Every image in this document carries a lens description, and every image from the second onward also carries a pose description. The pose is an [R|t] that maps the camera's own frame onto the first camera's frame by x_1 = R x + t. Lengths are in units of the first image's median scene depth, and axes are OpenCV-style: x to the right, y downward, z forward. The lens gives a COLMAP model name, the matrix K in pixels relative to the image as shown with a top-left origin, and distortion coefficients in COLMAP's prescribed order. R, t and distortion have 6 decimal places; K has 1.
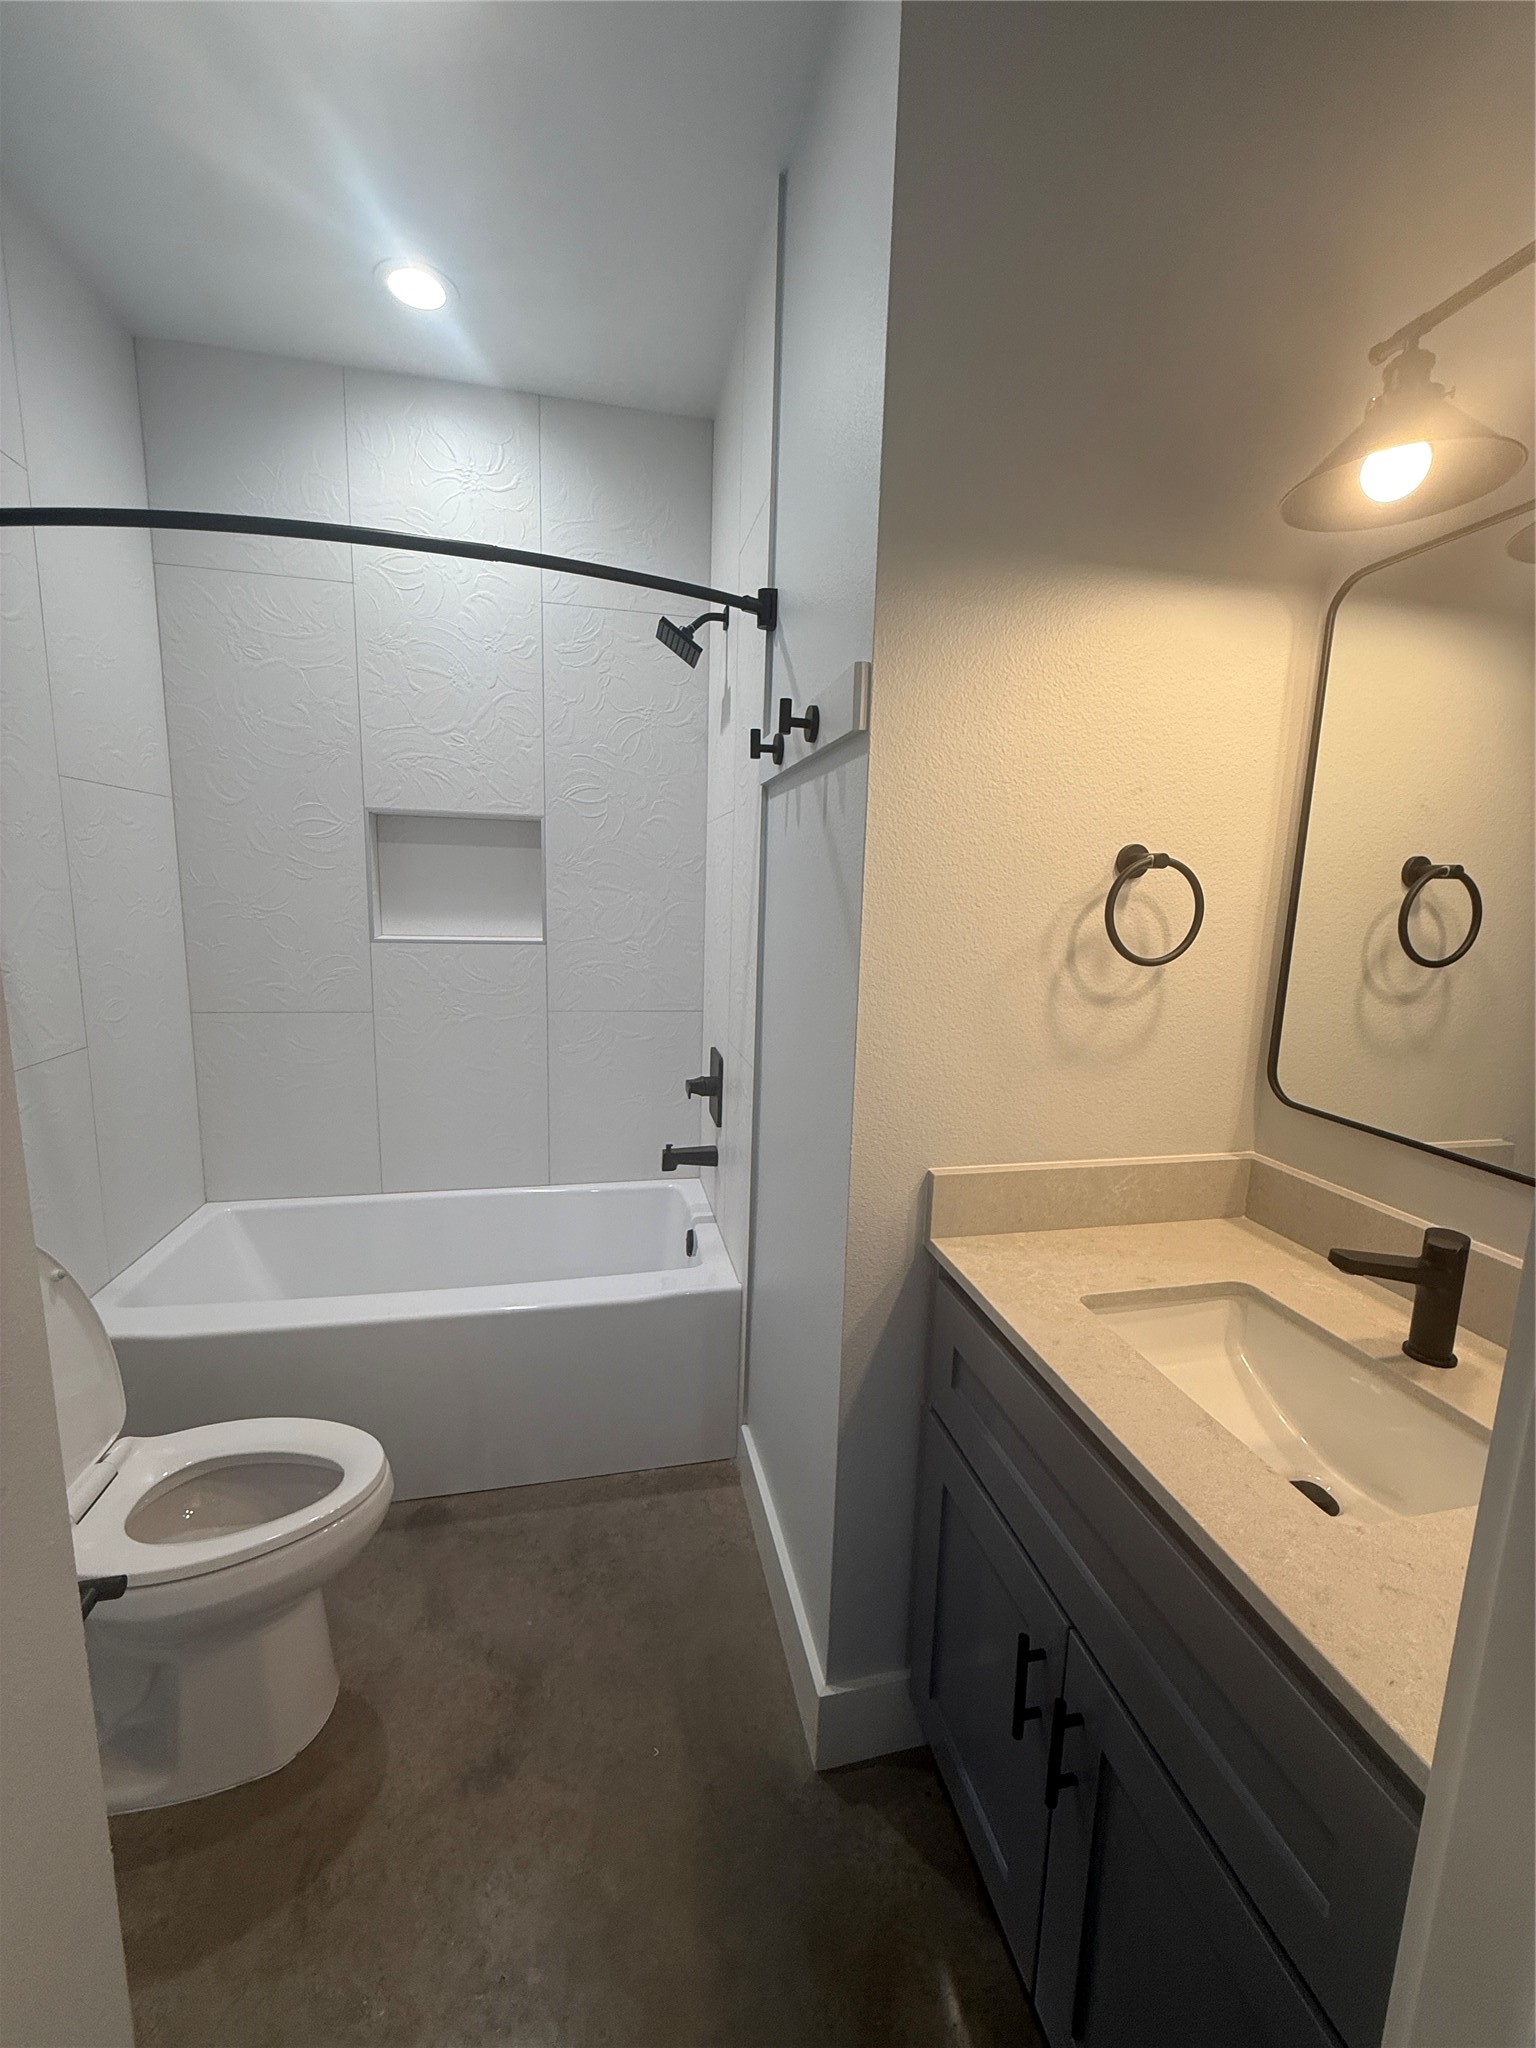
lens RADIAL K [[819.7, 0, 768.5], [0, 819.7, 1035.0], [0, 0, 1]] dist [0.000709, 0.000779]
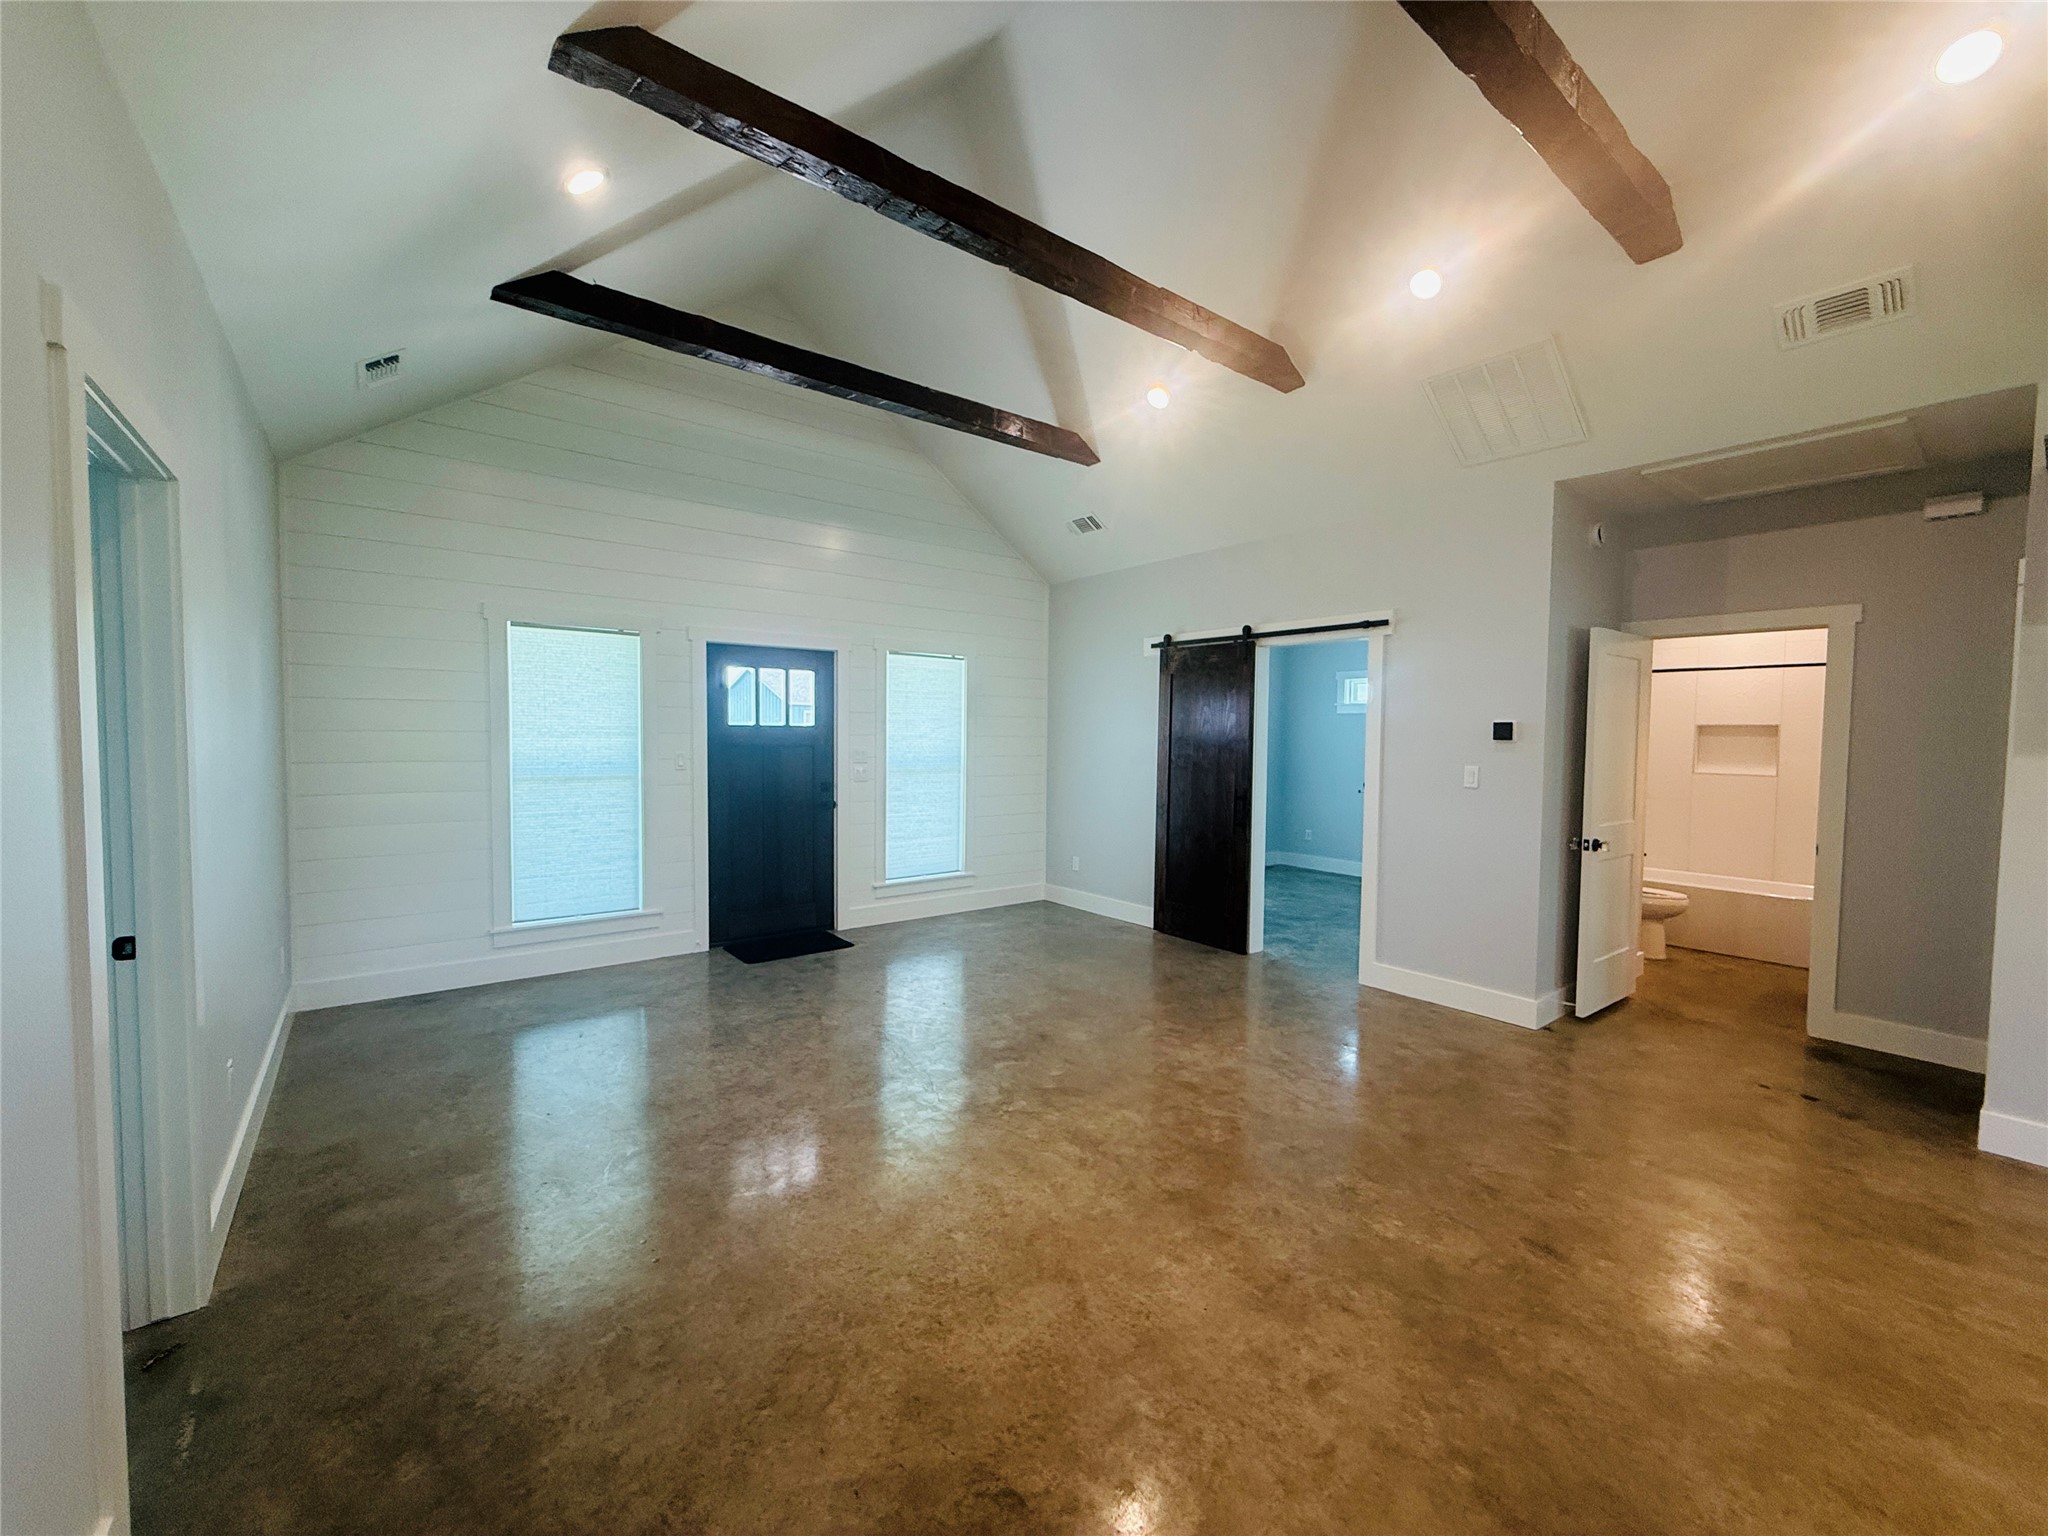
lens RADIAL K [[819.7, 0, 1026.5], [0, 819.7, 770.7], [0, 0, 1]] dist [0.000709, 0.000779]
pose [[0.437952, 0.031657, -0.898441, 0.925096], [-0.169595, 0.984345, -0.047986, 0.361206], [0.882857, 0.173386, 0.436465, -1.989619]]
